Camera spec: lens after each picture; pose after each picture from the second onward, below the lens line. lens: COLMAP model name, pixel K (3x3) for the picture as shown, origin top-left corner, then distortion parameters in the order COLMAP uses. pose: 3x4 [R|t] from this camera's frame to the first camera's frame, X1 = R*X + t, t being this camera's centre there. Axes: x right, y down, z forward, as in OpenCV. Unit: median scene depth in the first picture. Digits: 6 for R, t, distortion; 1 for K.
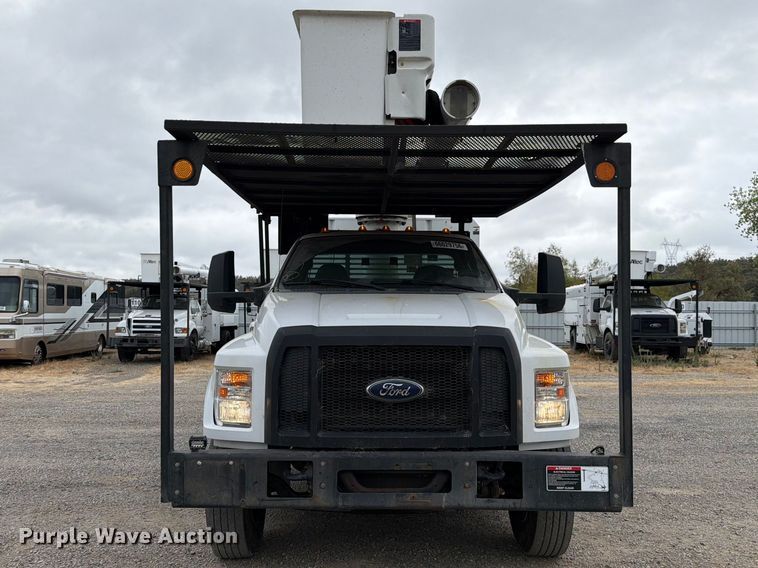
lens RADIAL K [[691.9, 0, 400.4], [0, 691.9, 312.7], [0, 0, 1]] dist [0.007228, -0.001686]
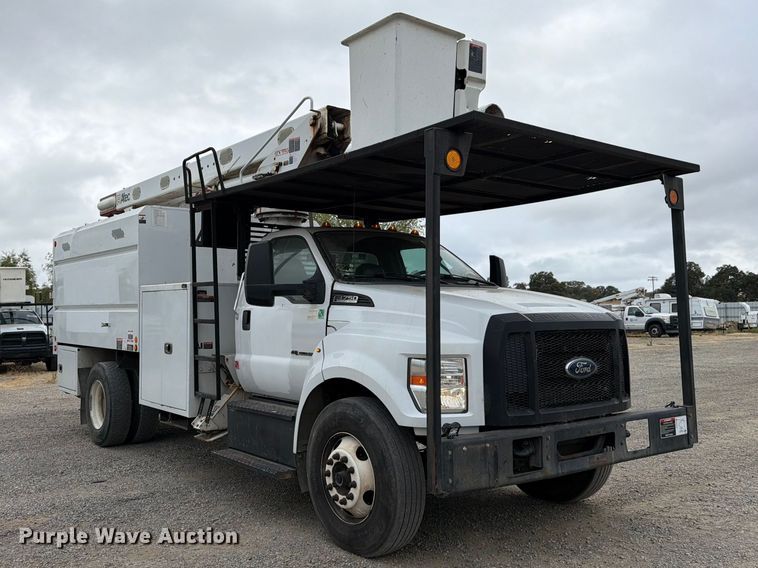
lens RADIAL K [[688.0, 0, 318.5], [0, 688.0, 287.0], [0, 0, 1]] dist [0.288477, -0.732457]
pose [[0.805438, 0.021600, 0.592286, -1.057910], [0.002567, 0.999199, -0.039930, 0.020951], [-0.592674, 0.033682, 0.804738, 0.289164]]
